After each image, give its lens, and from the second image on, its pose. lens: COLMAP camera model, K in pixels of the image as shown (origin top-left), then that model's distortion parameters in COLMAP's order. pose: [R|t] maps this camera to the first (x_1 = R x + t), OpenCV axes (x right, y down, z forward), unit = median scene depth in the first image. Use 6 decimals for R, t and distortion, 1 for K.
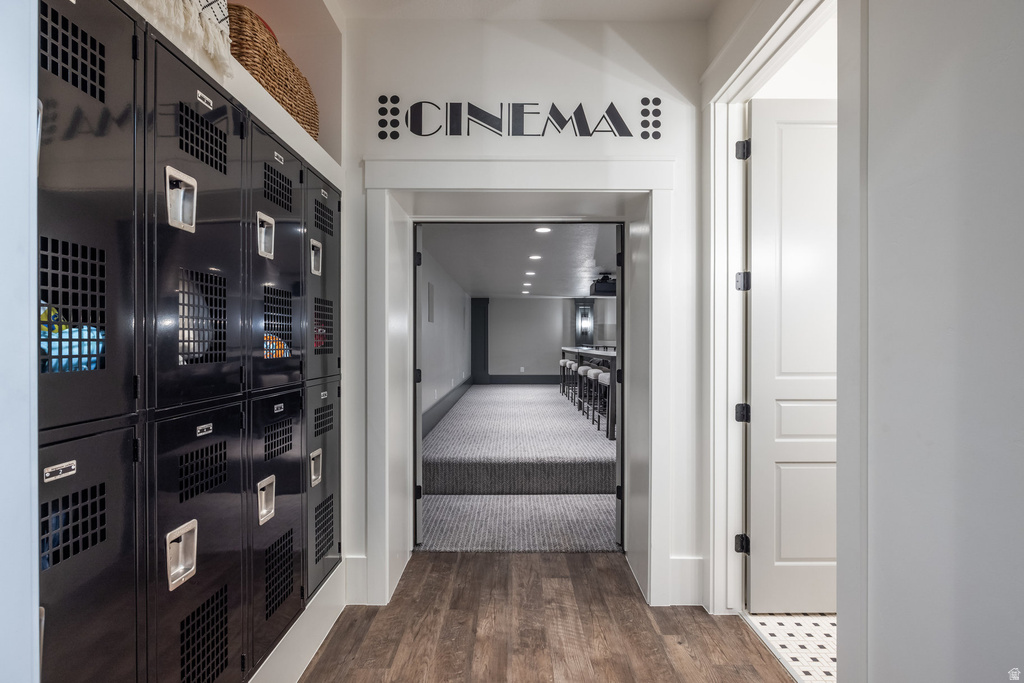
lens RADIAL K [[449.4, 0, 514.4], [0, 449.4, 342.9], [0, 0, 1]] dist [-0.004342, -0.000341]
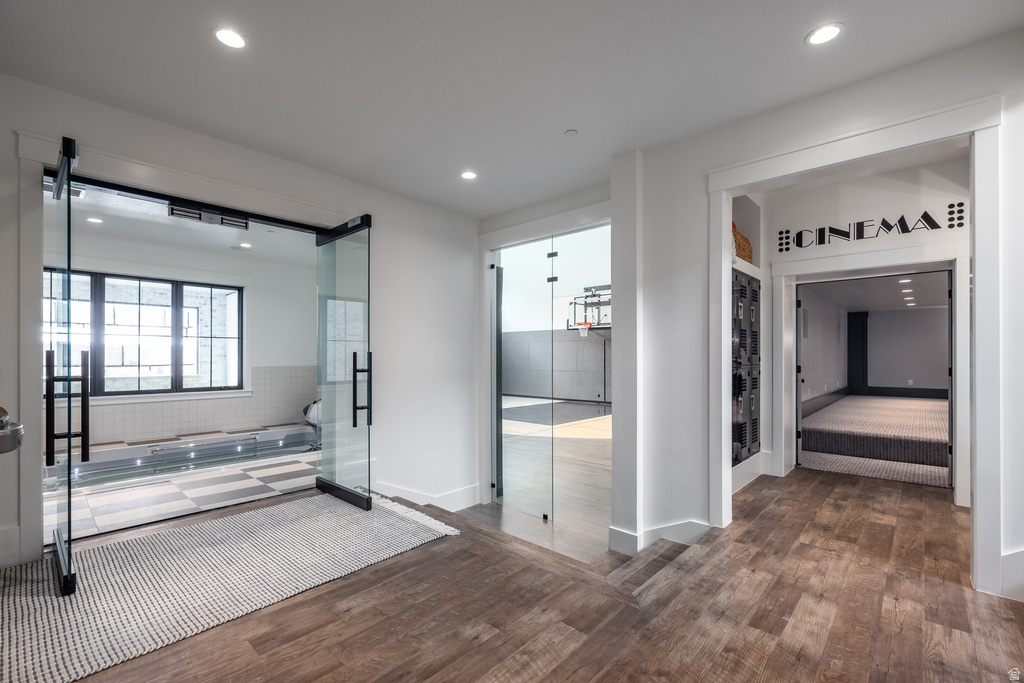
lens RADIAL K [[442.1, 0, 540.7], [0, 442.1, 355.5], [0, 0, 1]] dist [-0.012031, 0.000271]
pose [[0.751671, -0.001728, -0.659536, 0.213478], [-0.002030, 0.999986, -0.004933, 0.037614], [0.659536, 0.005047, 0.751656, -1.261294]]
